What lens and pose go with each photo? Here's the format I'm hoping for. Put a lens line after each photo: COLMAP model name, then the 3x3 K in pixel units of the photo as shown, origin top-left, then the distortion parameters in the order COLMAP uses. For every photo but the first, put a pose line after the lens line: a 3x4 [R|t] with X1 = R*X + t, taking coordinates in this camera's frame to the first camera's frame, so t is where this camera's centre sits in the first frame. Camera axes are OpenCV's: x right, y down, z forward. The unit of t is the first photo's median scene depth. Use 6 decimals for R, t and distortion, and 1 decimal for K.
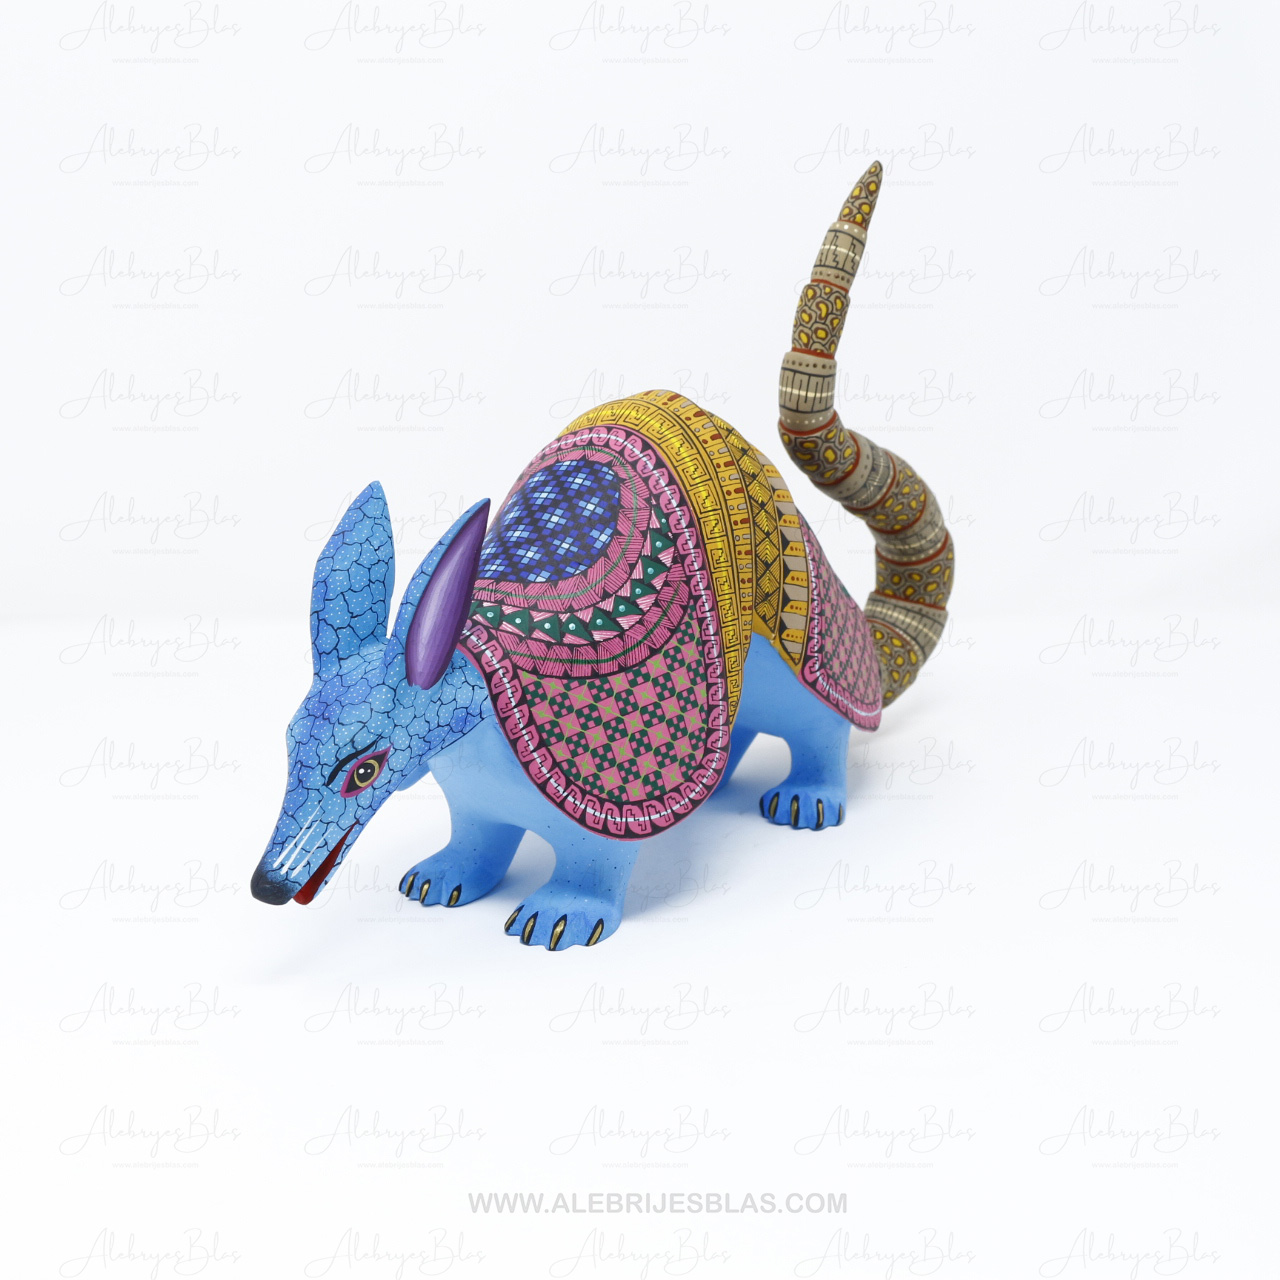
lens RADIAL K [[1664.4, 0, 646.0], [0, 1664.4, 640.8], [0, 0, 1]] dist [-0.102038, 0.000000]
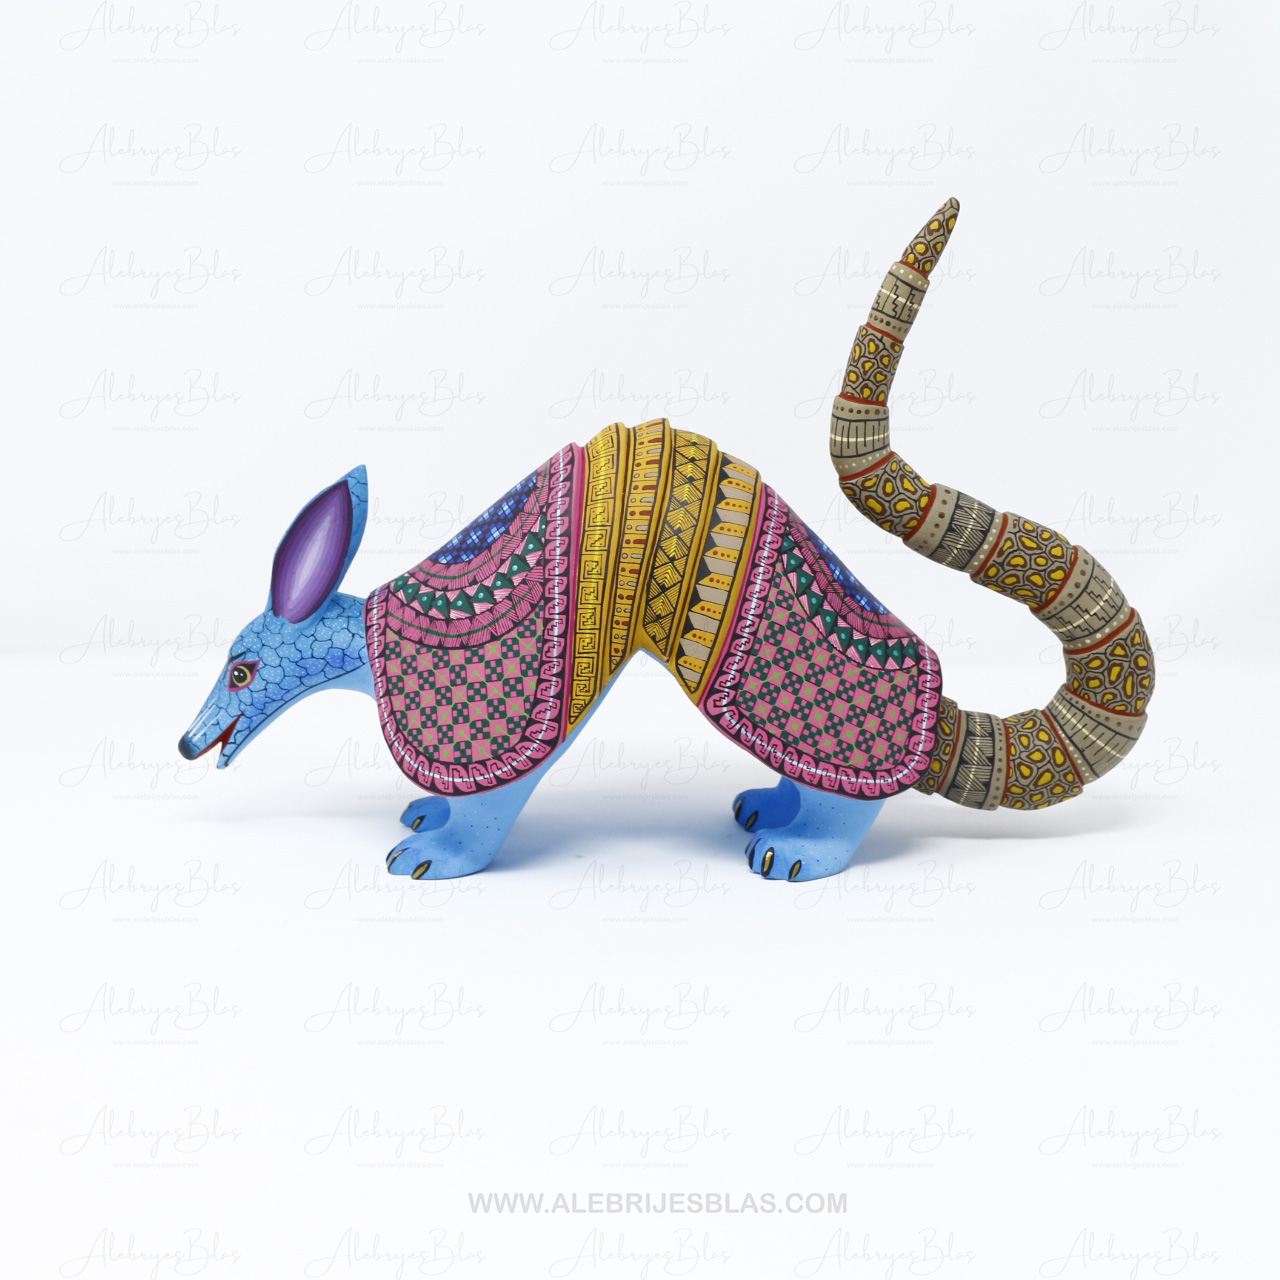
lens RADIAL K [[1664.4, 0, 636.6], [0, 1664.4, 650.9], [0, 0, 1]] dist [-0.102038, 0.000000]
pose [[0.642256, 0.165288, -0.748457, 0.893287], [-0.199592, 0.978850, 0.044897, -0.053638], [0.740048, 0.120550, 0.661662, 0.327081]]
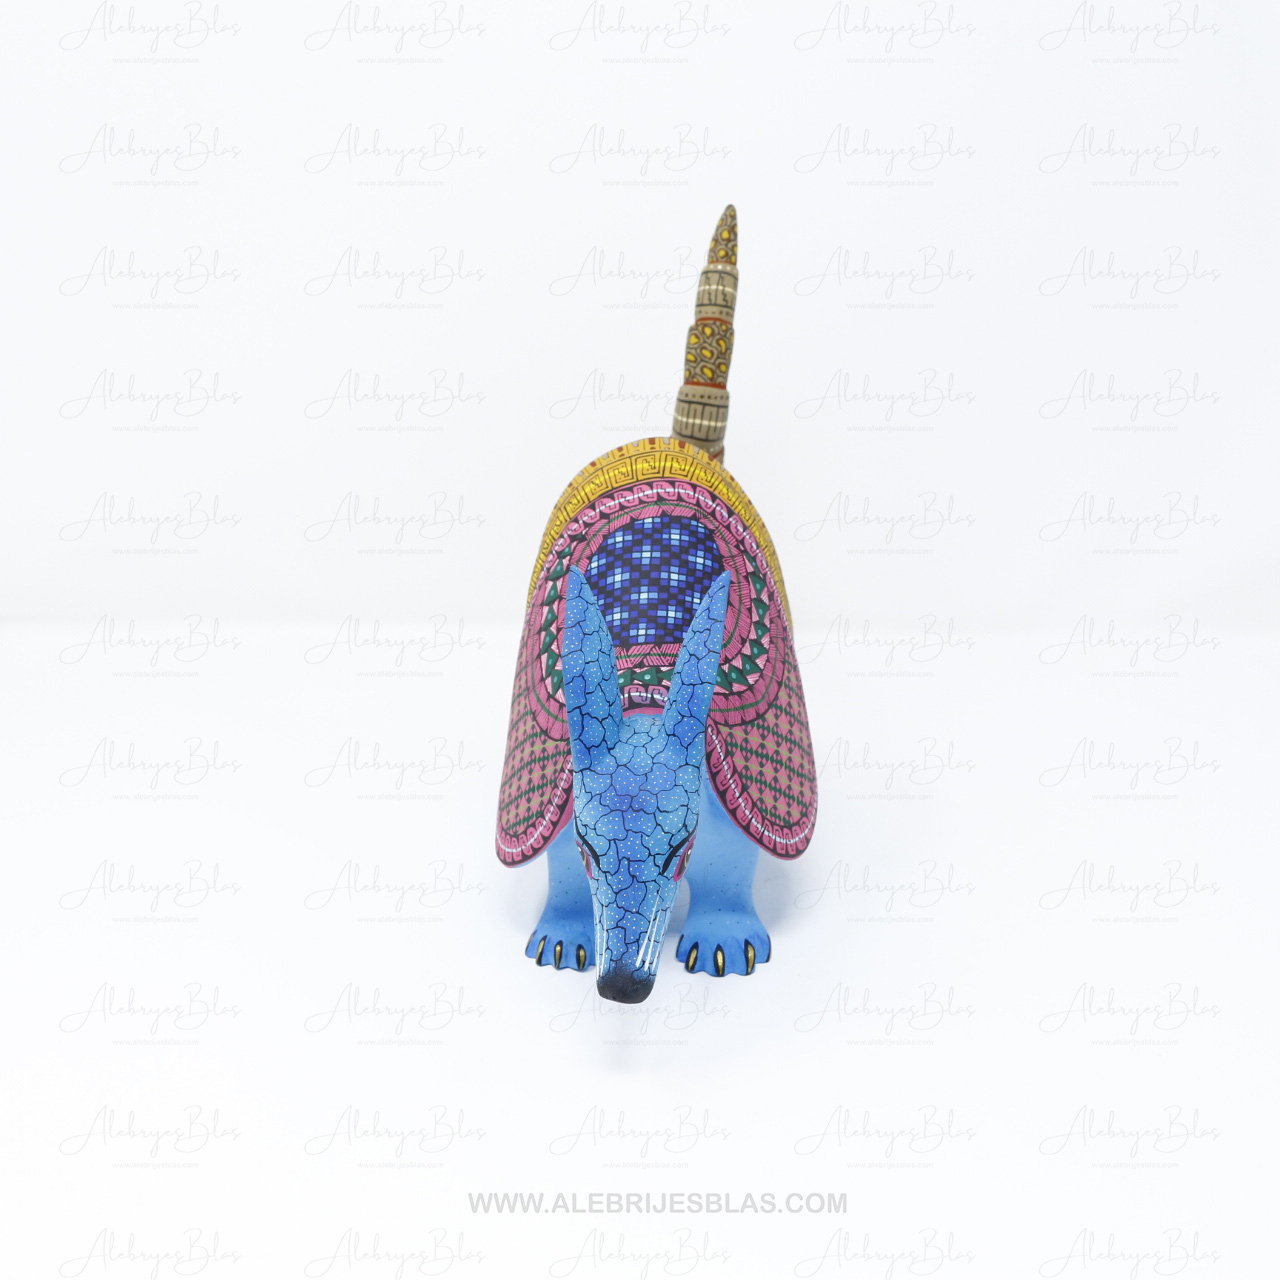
lens RADIAL K [[1664.4, 0, 638.6], [0, 1664.4, 635.0], [0, 0, 1]] dist [-0.102038, 0.000000]
pose [[0.812464, -0.162426, 0.559928, -0.668224], [0.136724, 0.986707, 0.087839, -0.132493], [-0.566752, 0.005190, 0.823872, 0.149739]]
